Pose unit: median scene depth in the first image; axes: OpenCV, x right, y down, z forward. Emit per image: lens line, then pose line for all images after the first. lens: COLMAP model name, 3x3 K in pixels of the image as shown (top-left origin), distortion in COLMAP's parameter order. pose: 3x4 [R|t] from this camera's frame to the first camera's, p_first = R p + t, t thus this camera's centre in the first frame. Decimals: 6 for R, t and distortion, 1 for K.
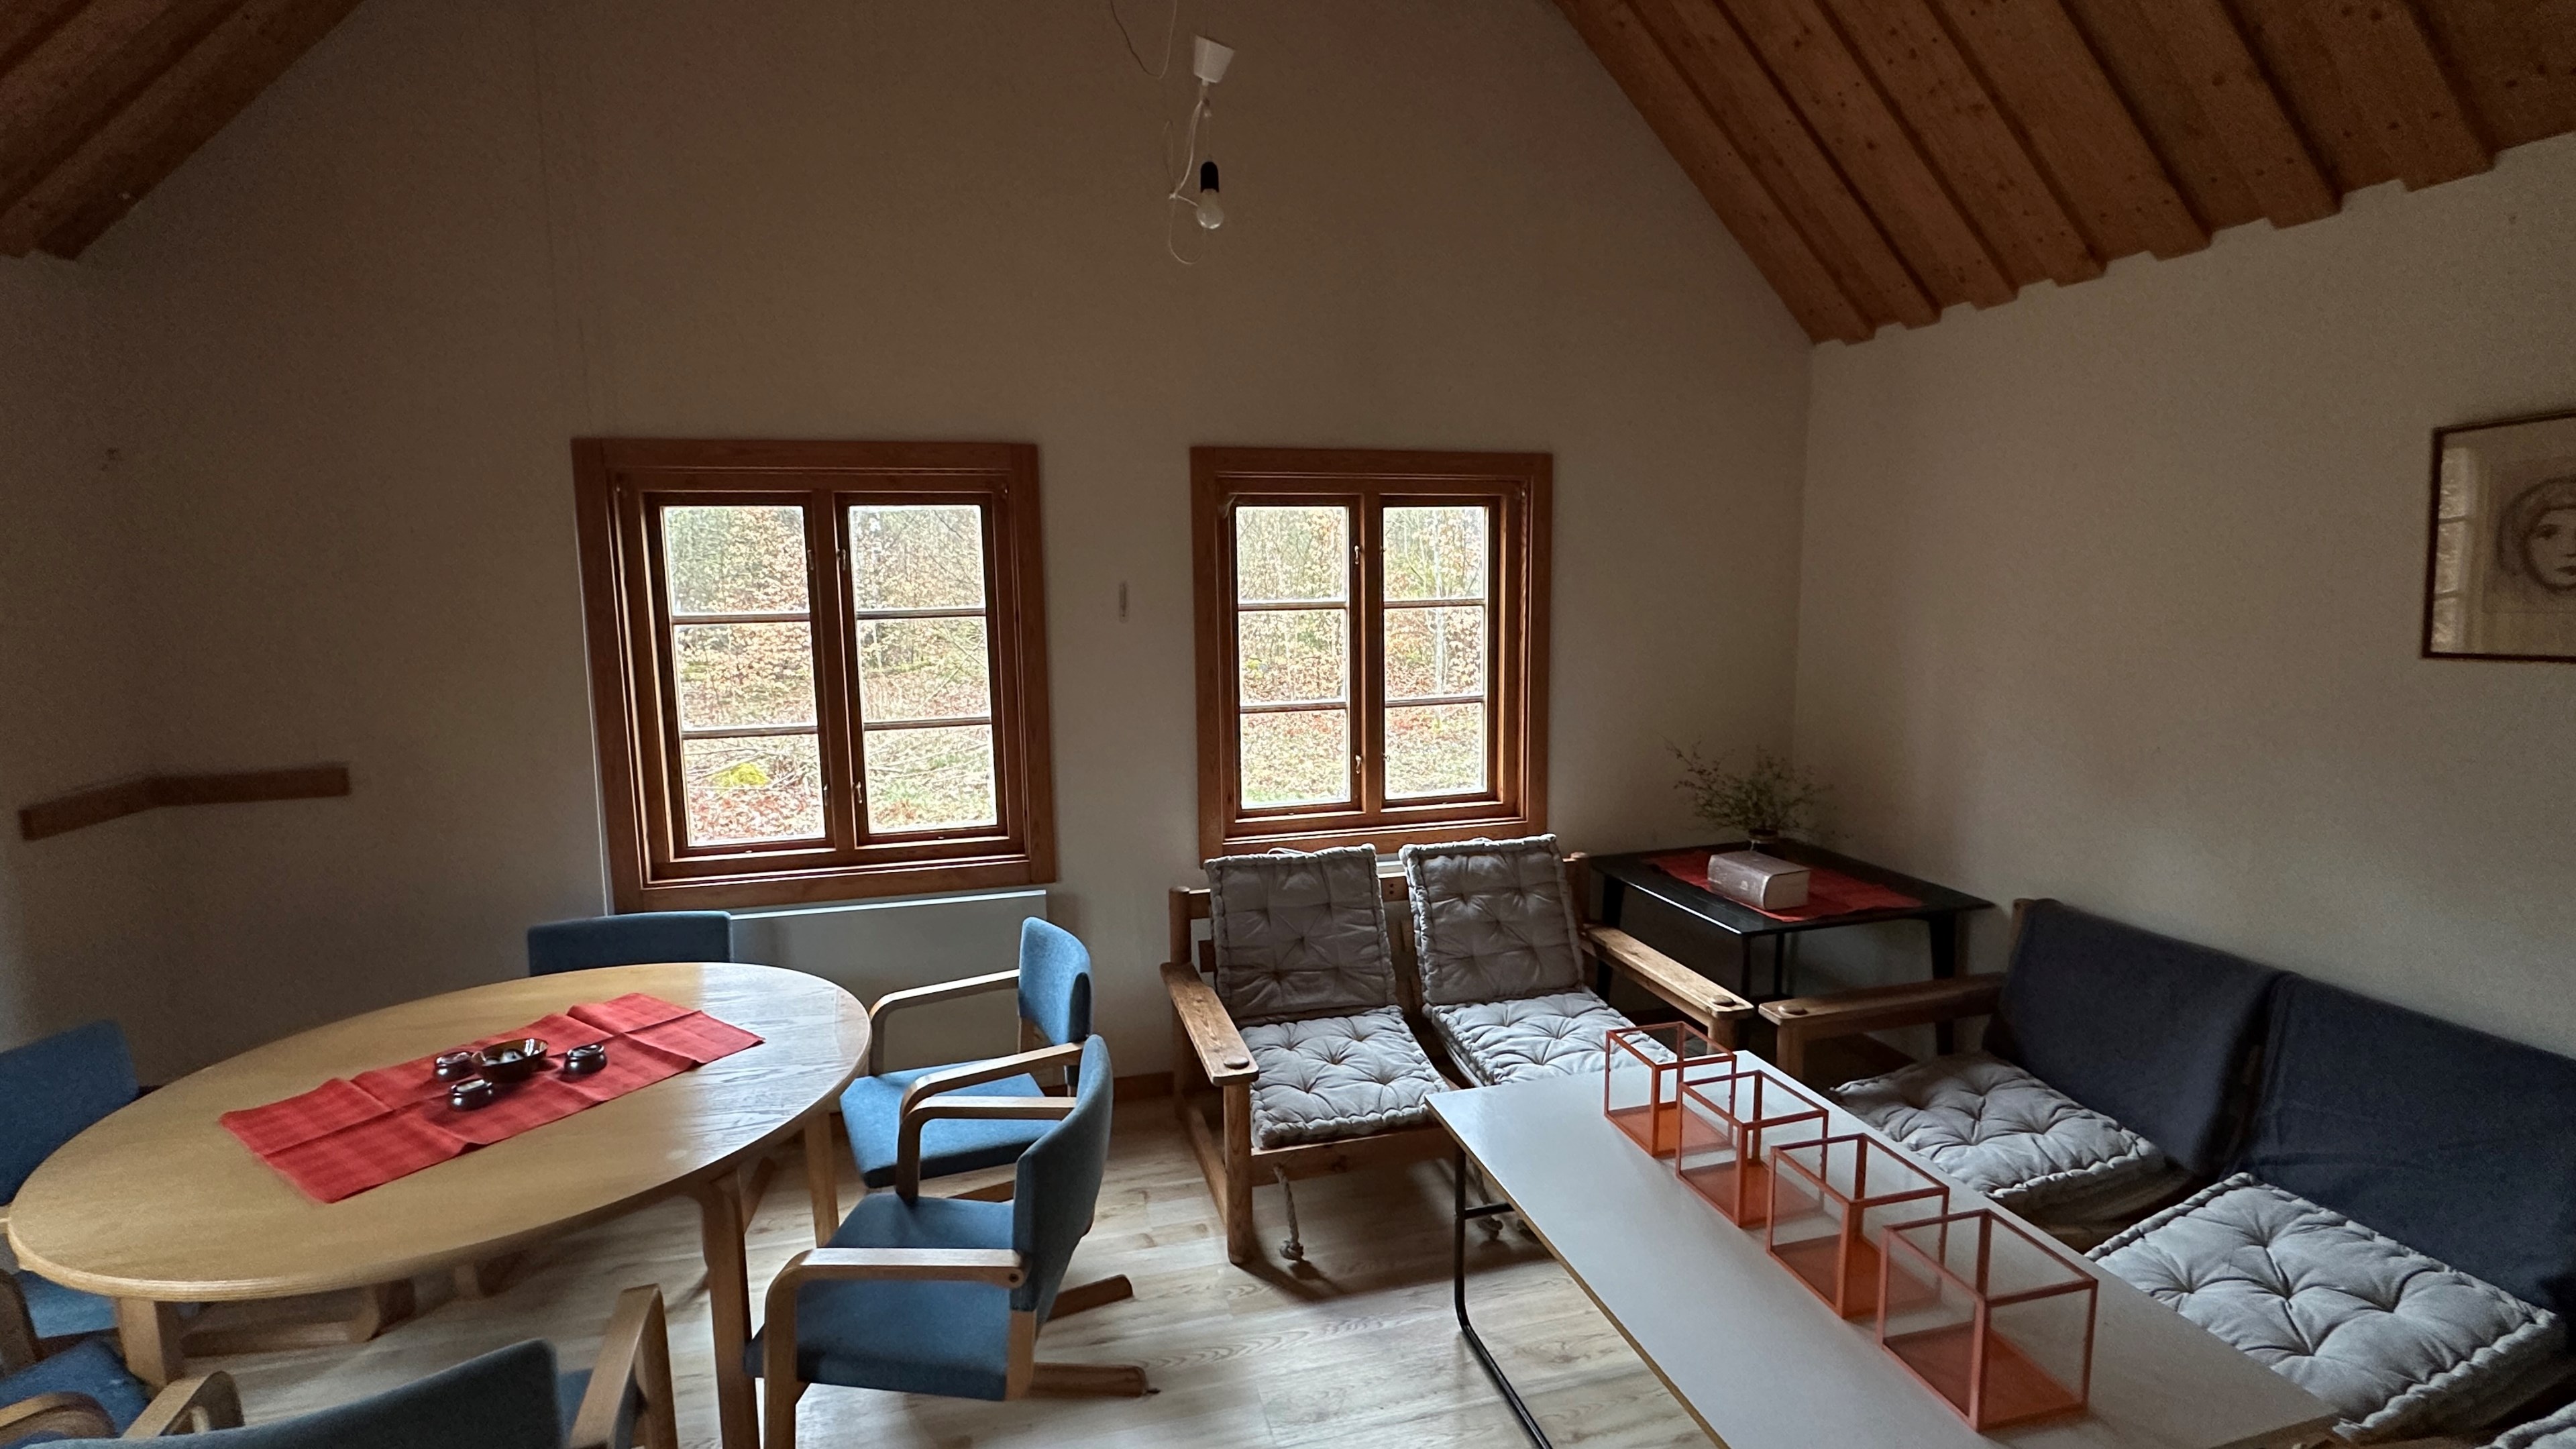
lens RADIAL K [[1144.9, 0, 1281.9], [0, 1144.9, 730.2], [0, 0, 1]] dist [-0.006942, 0.003186]
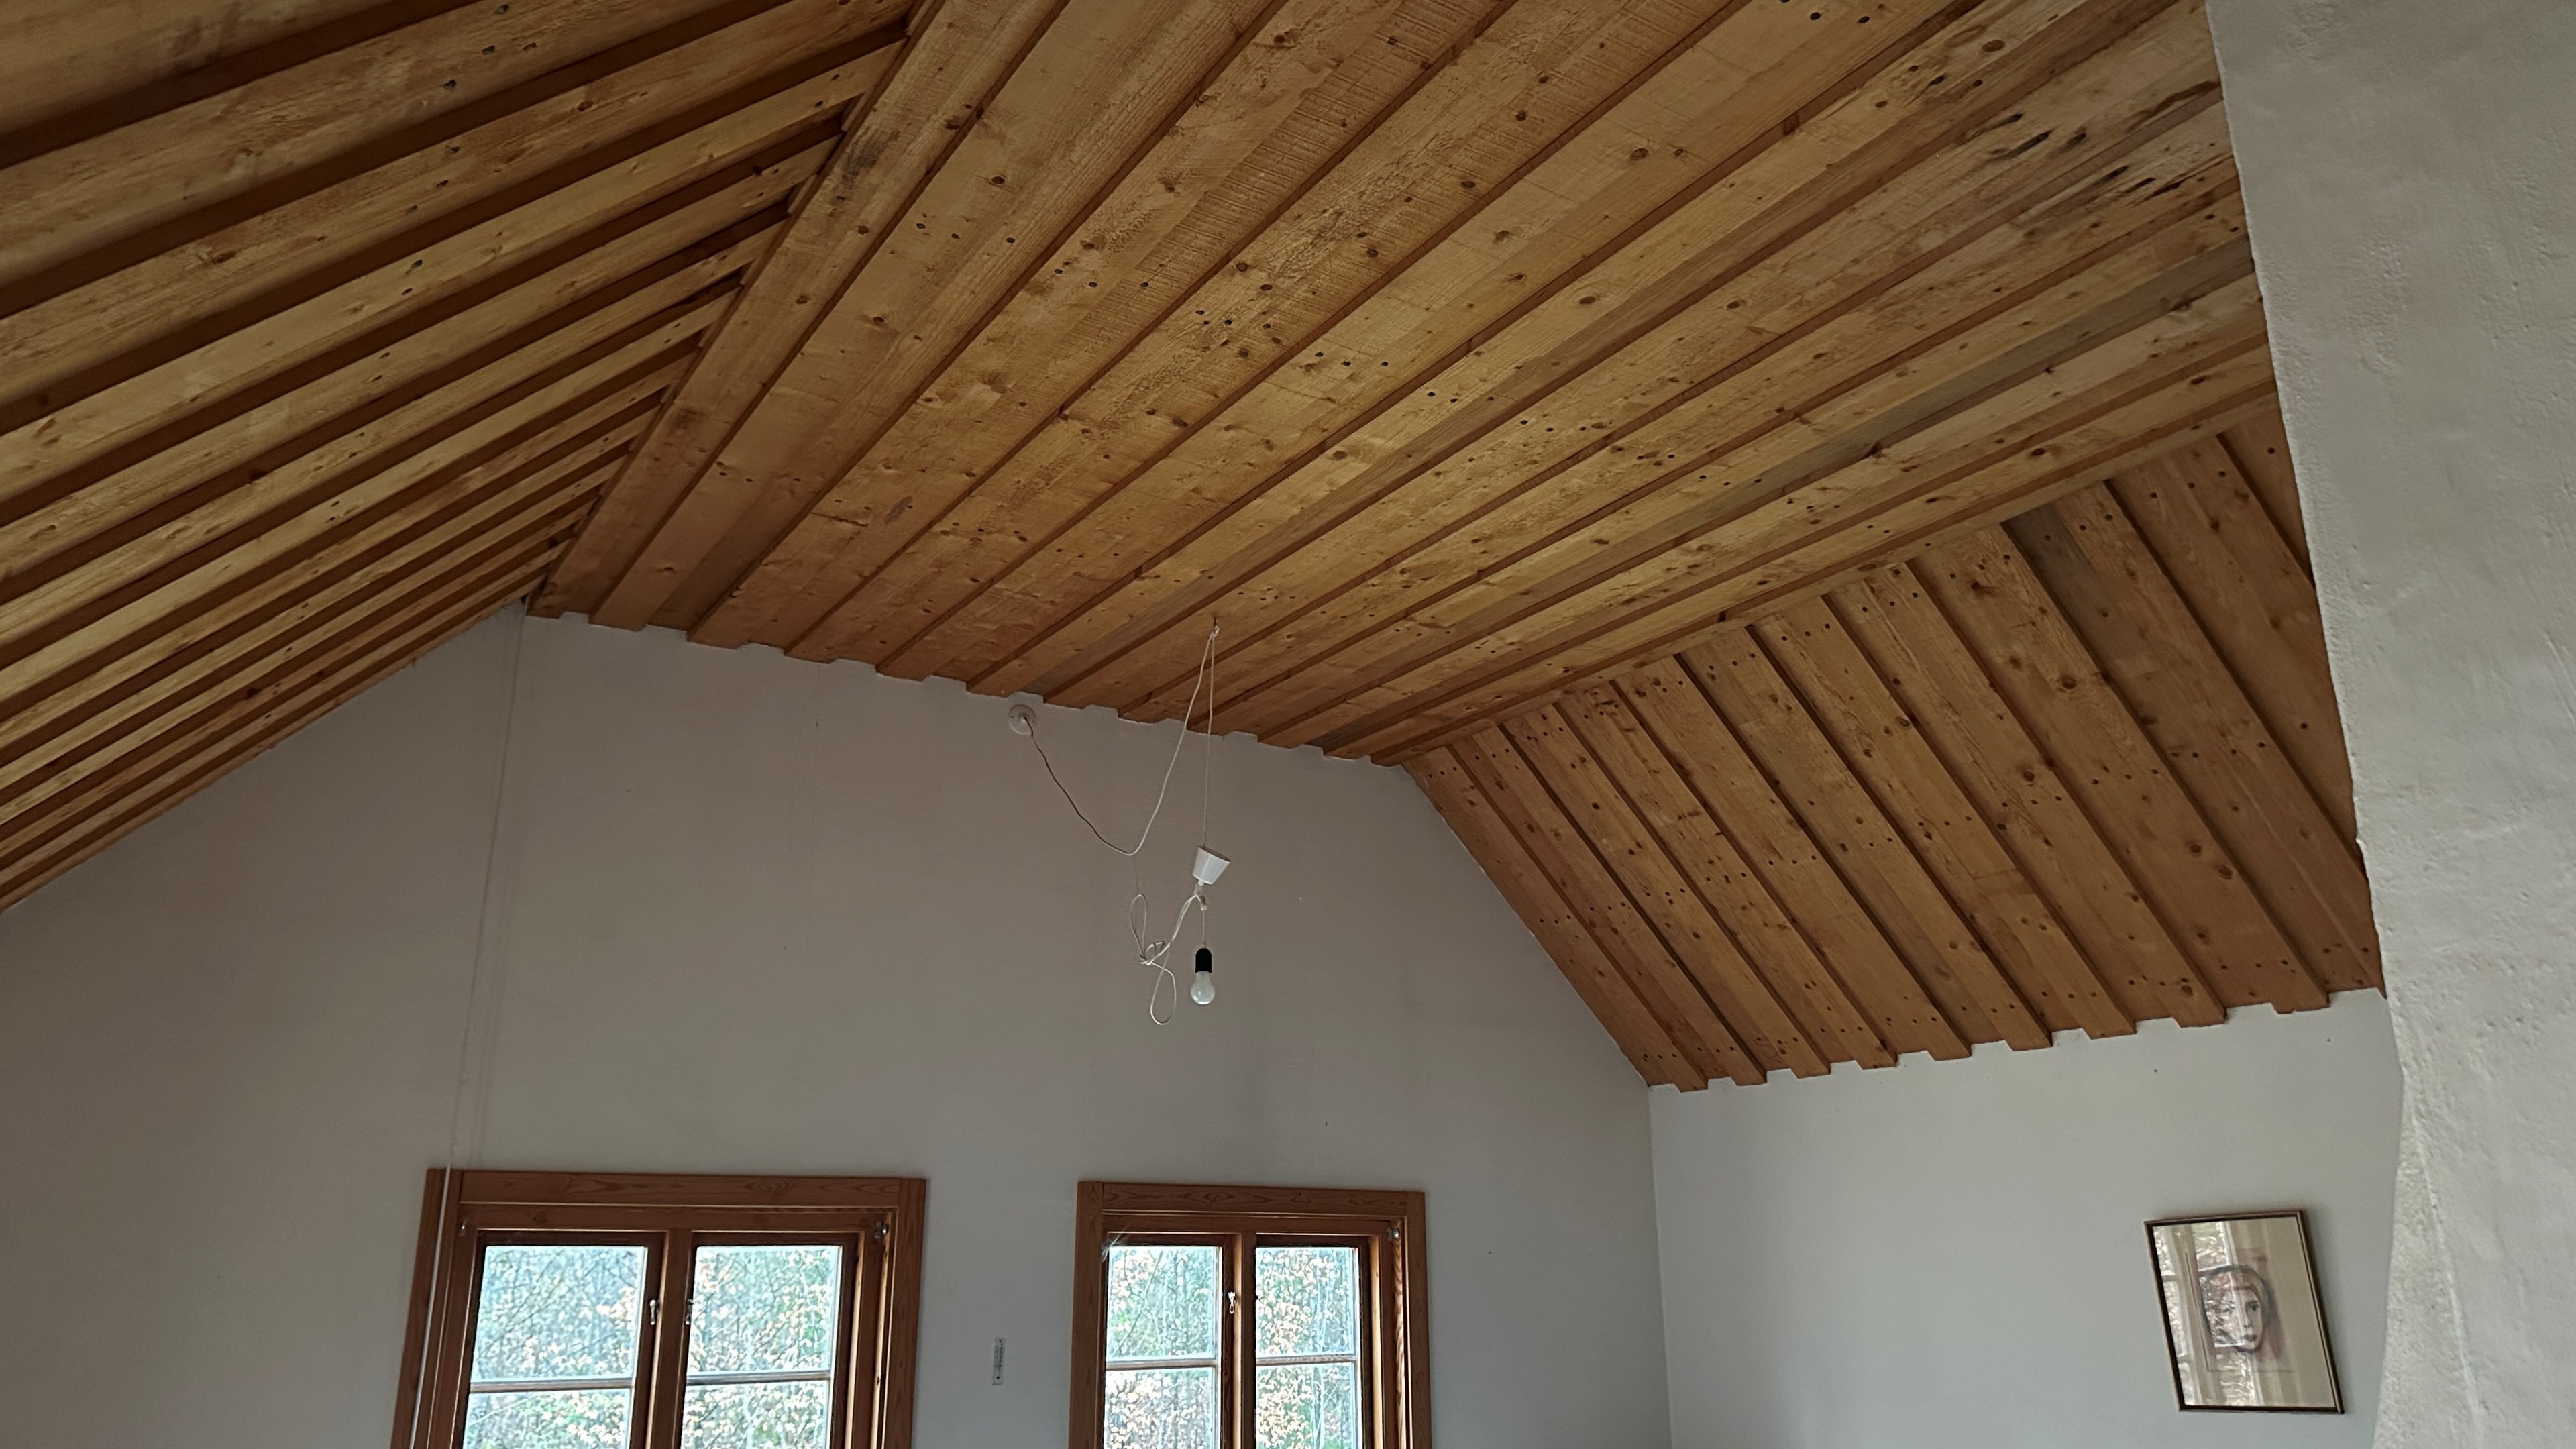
lens RADIAL K [[1806.8, 0, 1284.4], [0, 1806.8, 712.9], [0, 0, 1]] dist [0.078624, -0.108408]
pose [[0.954262, 0.097094, 0.282766, -0.382603], [0.034853, 0.903221, -0.427759, 0.047119], [-0.296933, 0.418049, 0.858525, -0.491896]]
